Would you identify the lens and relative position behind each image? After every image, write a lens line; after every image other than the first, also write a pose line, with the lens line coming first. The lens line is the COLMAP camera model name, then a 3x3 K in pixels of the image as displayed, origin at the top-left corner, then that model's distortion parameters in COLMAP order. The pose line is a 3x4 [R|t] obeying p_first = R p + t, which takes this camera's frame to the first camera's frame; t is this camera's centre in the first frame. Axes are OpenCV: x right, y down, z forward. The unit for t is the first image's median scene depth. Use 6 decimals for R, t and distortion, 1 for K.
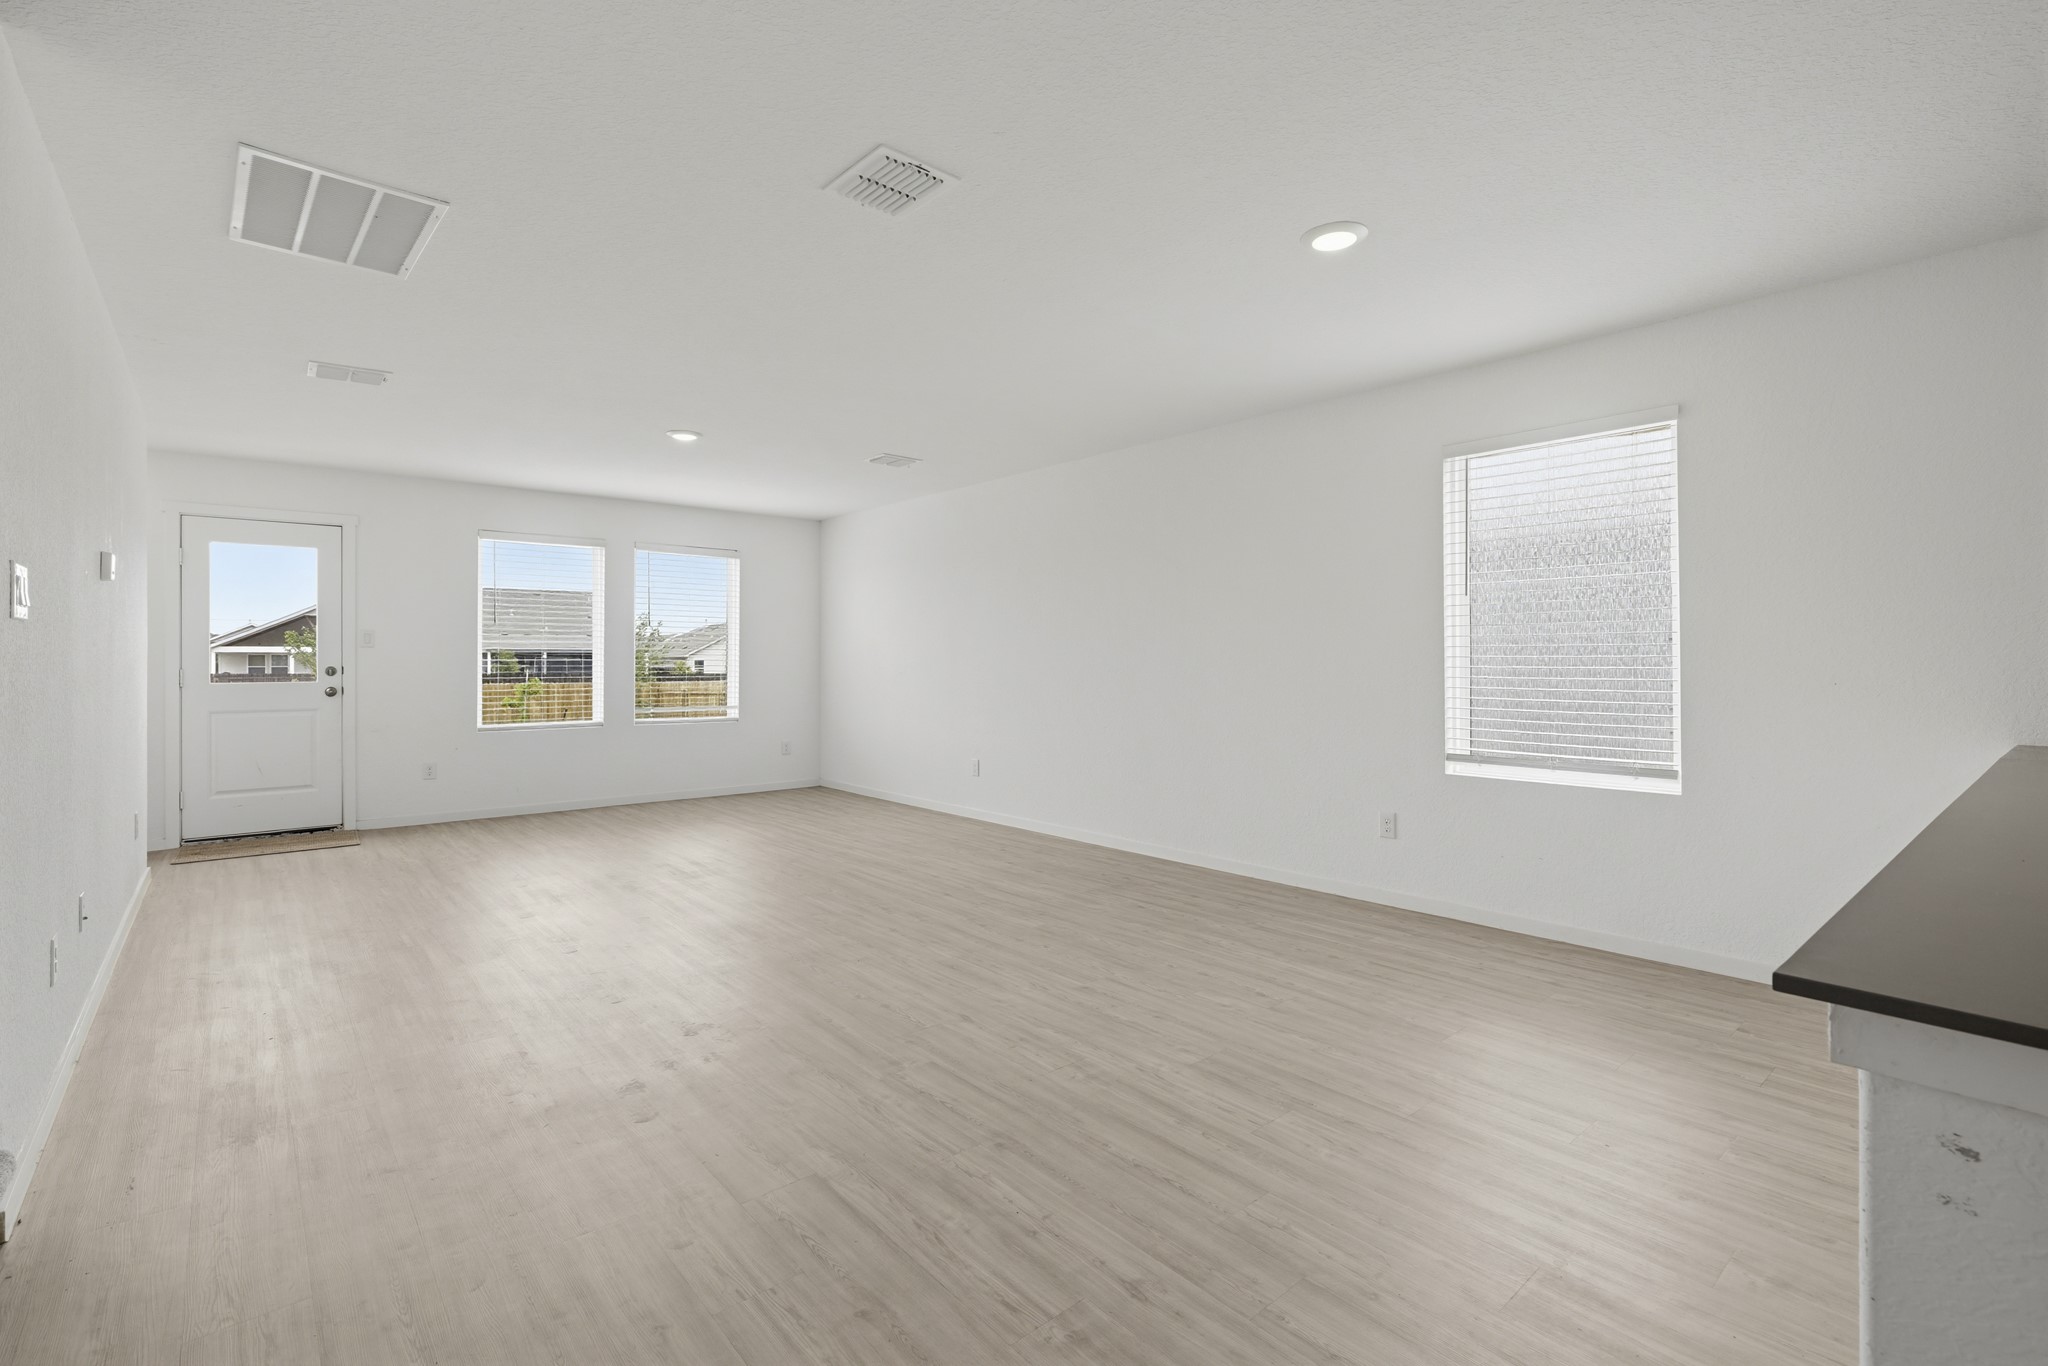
lens RADIAL K [[932.8, 0, 1021.9], [0, 932.8, 662.4], [0, 0, 1]] dist [-0.004561, 0.001420]
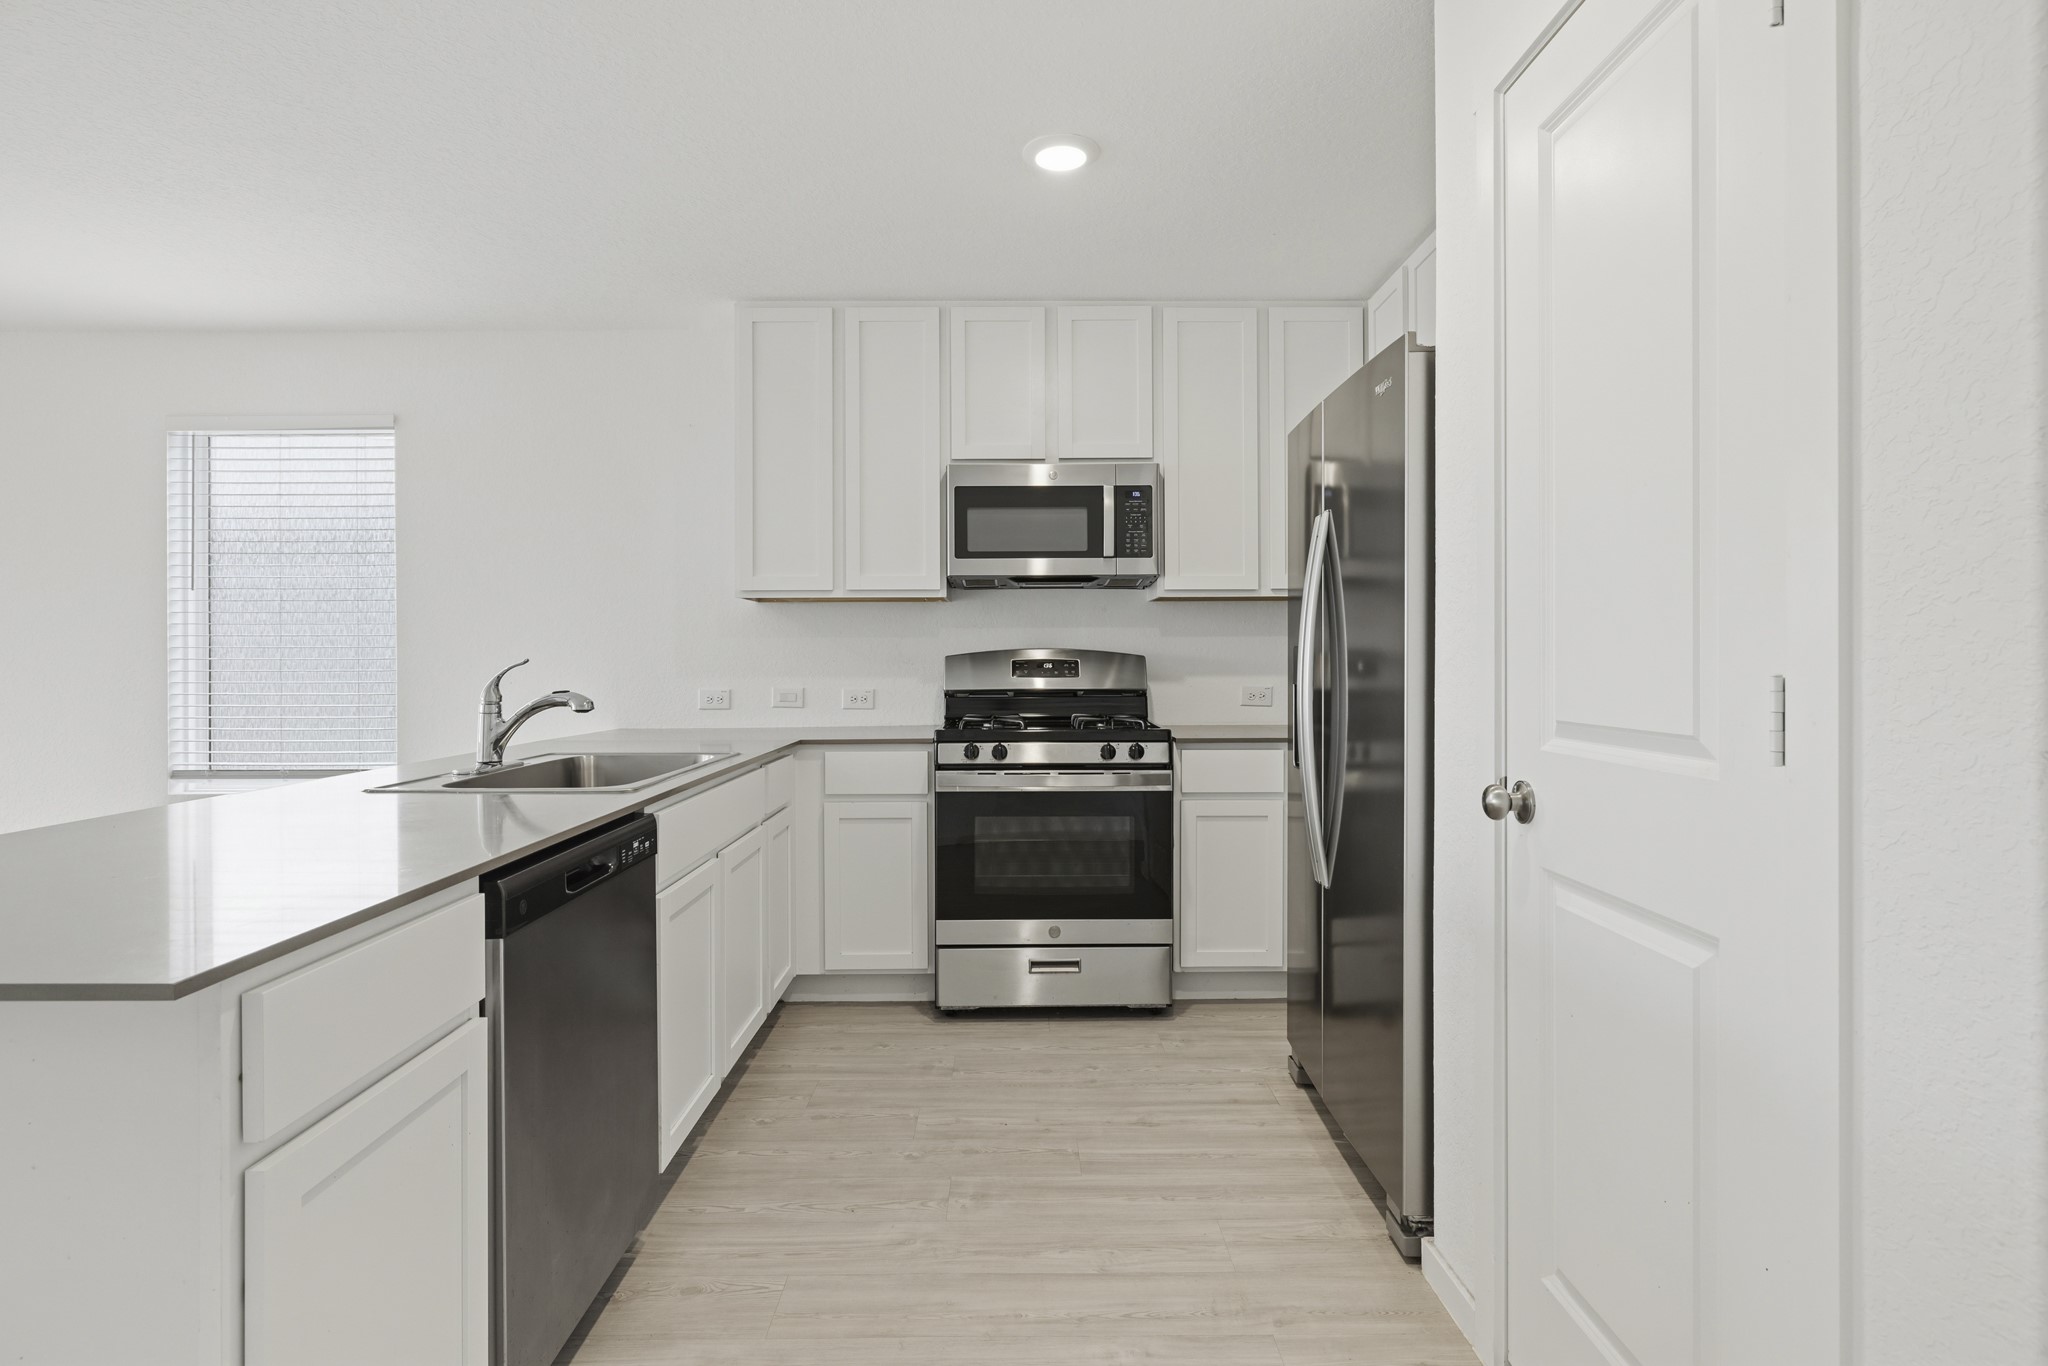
lens RADIAL K [[1029.0, 0, 1022.1], [0, 1029.0, 659.7], [0, 0, 1]] dist [-0.005153, 0.003599]
pose [[0.638369, 0.000362, 0.769730, 0.154571], [0.003772, 0.999986, -0.003598, 0.000632], [-0.769721, 0.005200, 0.638359, -0.150224]]
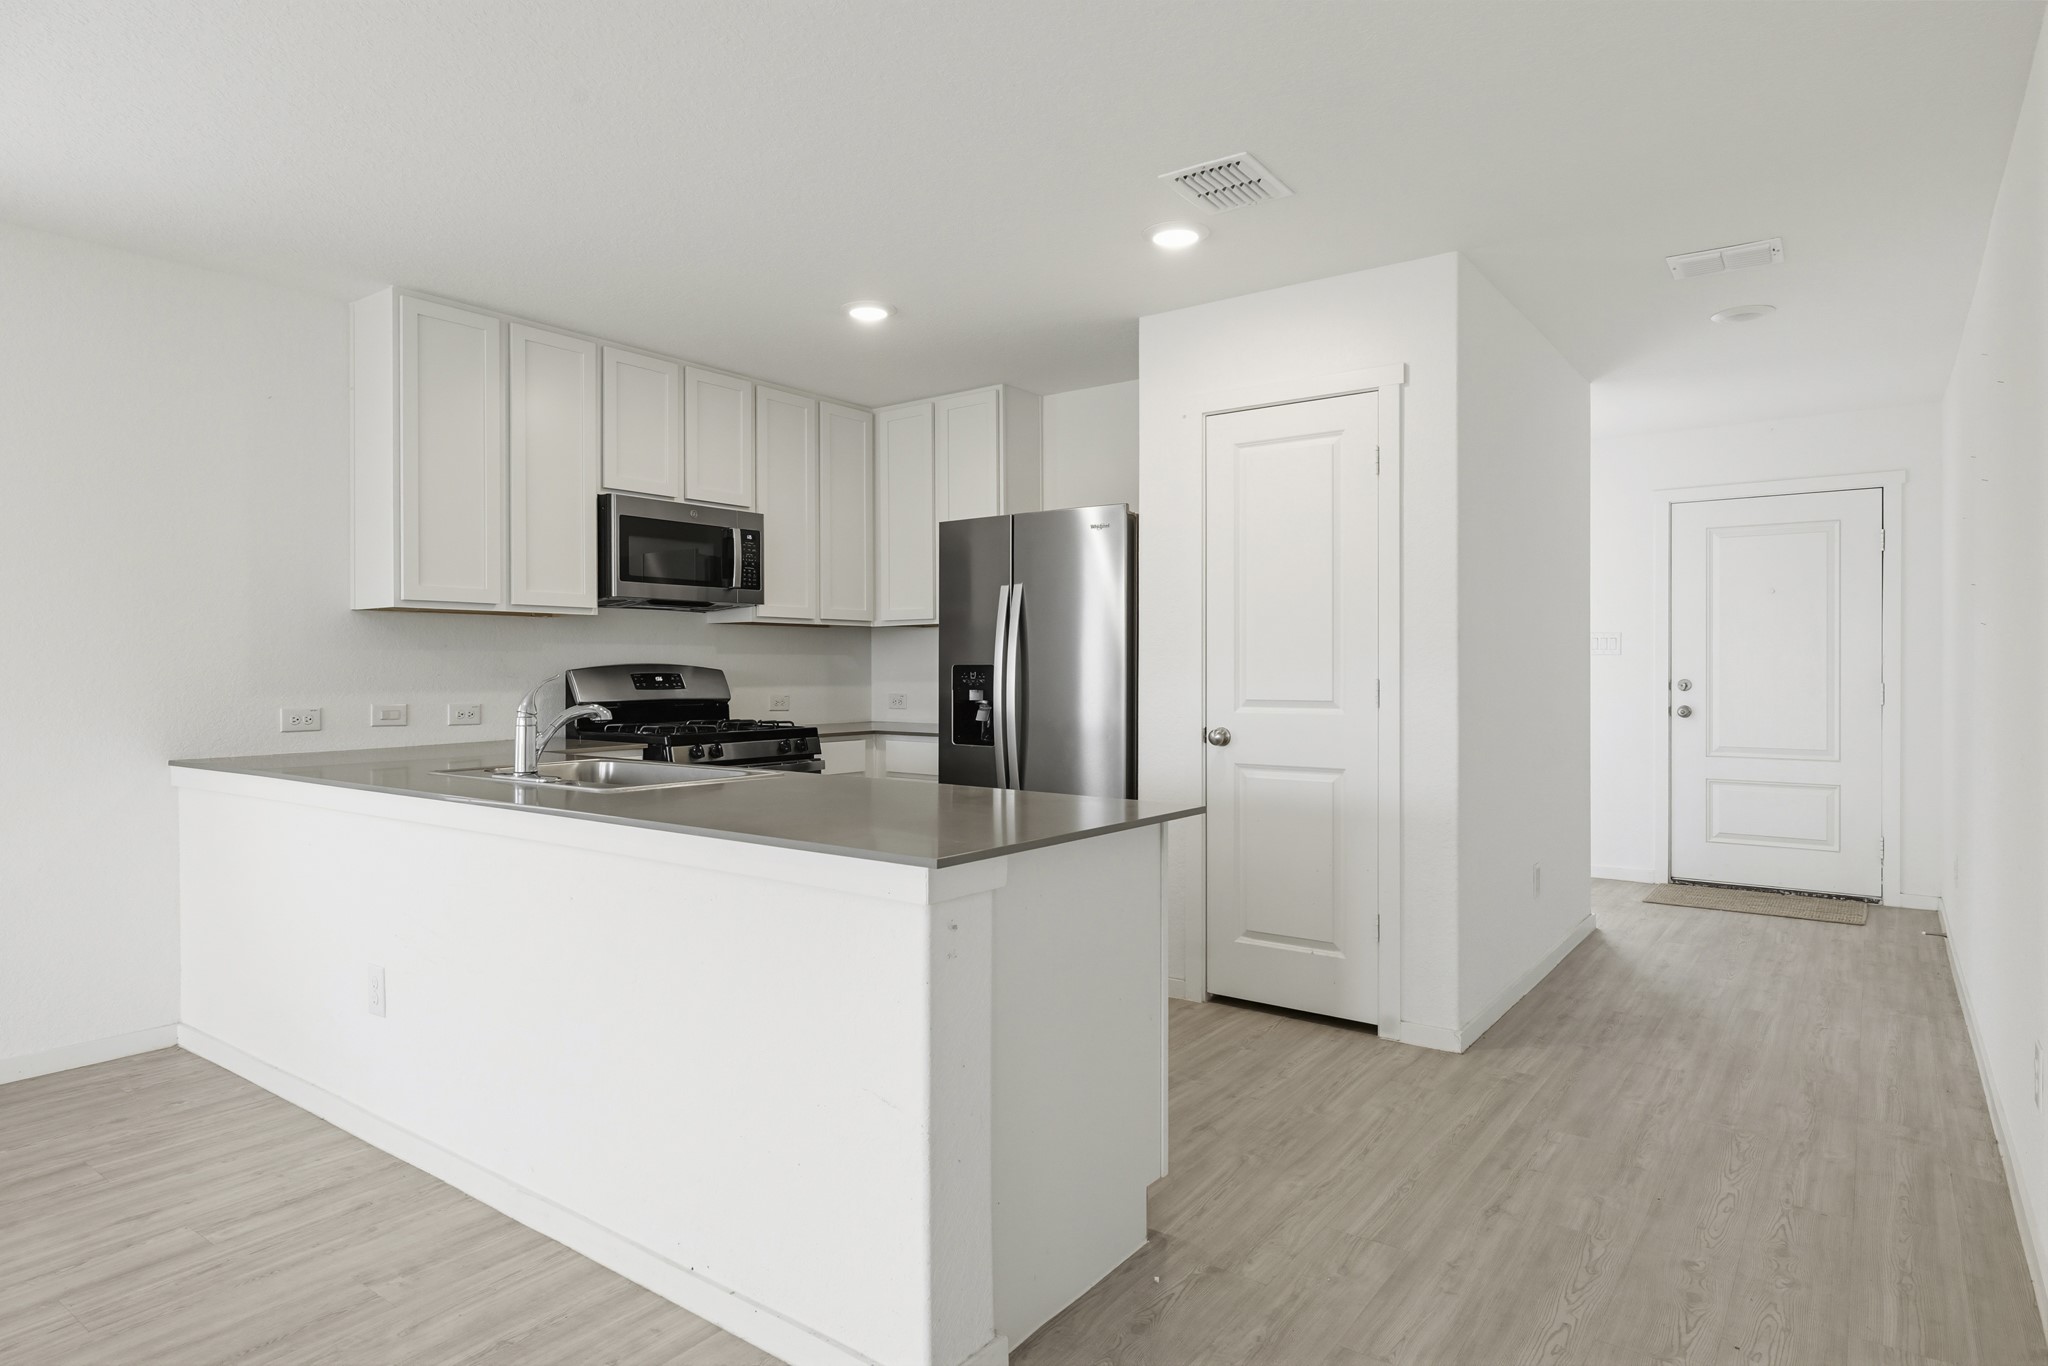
lens RADIAL K [[1154.0, 0, 1019.7], [0, 1154.0, 672.5], [0, 0, 1]] dist [-0.005365, -0.000186]
pose [[-0.230765, 0.000876, 0.973009, -0.170554], [0.005416, 0.999985, 0.000384, -0.001299], [-0.972994, 0.005358, -0.230767, 0.175668]]
